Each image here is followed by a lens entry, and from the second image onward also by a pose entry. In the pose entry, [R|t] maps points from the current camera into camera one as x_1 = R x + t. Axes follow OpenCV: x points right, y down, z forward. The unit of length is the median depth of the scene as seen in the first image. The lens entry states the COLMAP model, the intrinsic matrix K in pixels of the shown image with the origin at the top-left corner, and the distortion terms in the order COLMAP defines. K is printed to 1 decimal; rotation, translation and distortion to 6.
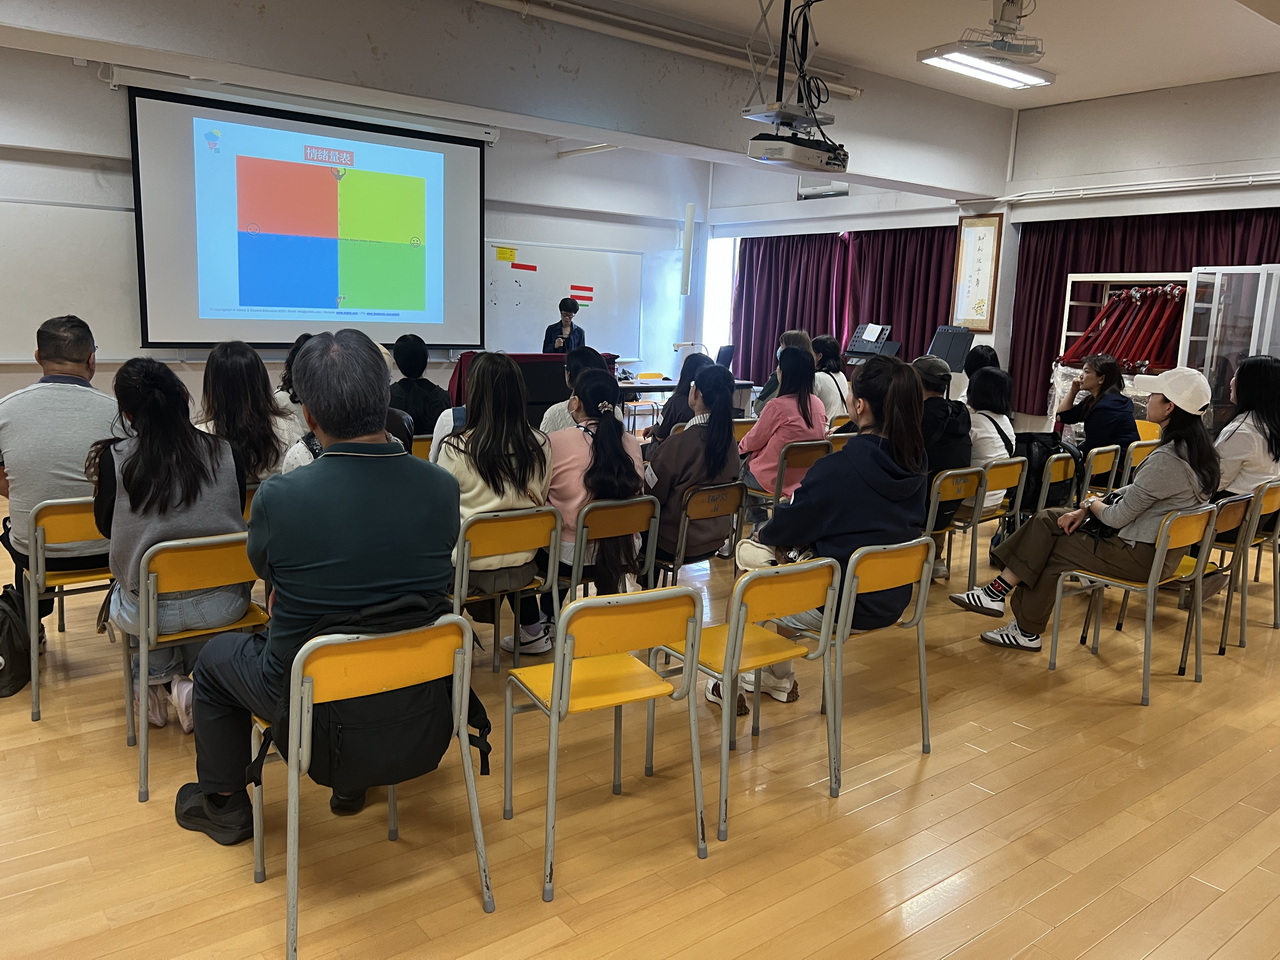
lens RADIAL K [[965.9, 0, 640.3], [0, 965.9, 477.8], [0, 0, 1]] dist [-0.005176, -0.006998]
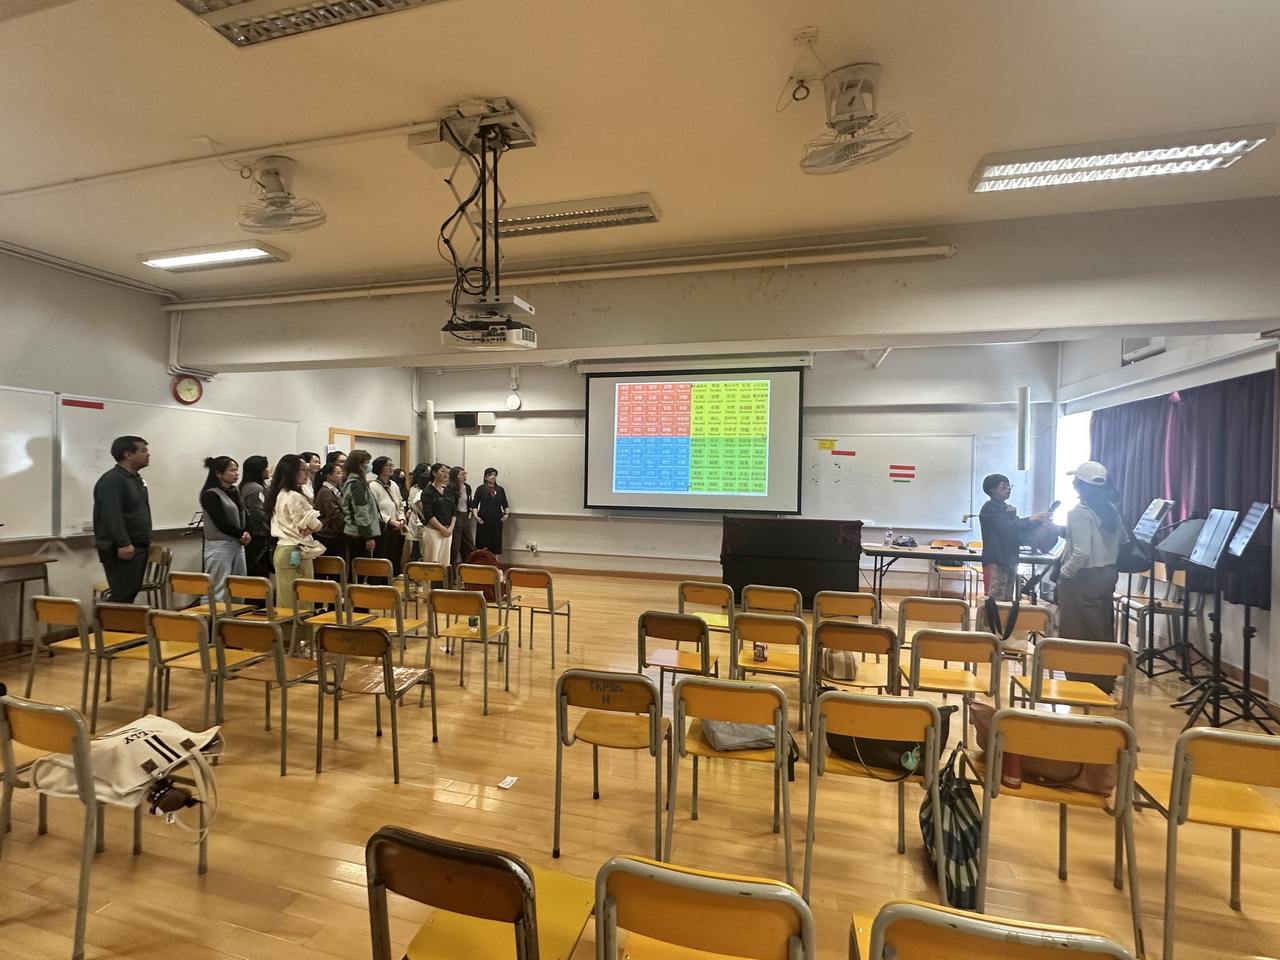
lens RADIAL K [[587.2, 0, 633.5], [0, 587.2, 476.9], [0, 0, 1]] dist [-0.003180, -0.000461]
pose [[0.607555, -0.030903, -0.793677, 0.356112], [-0.127750, 0.982432, -0.136044, -0.046632], [0.783937, 0.184046, 0.592933, 0.338006]]
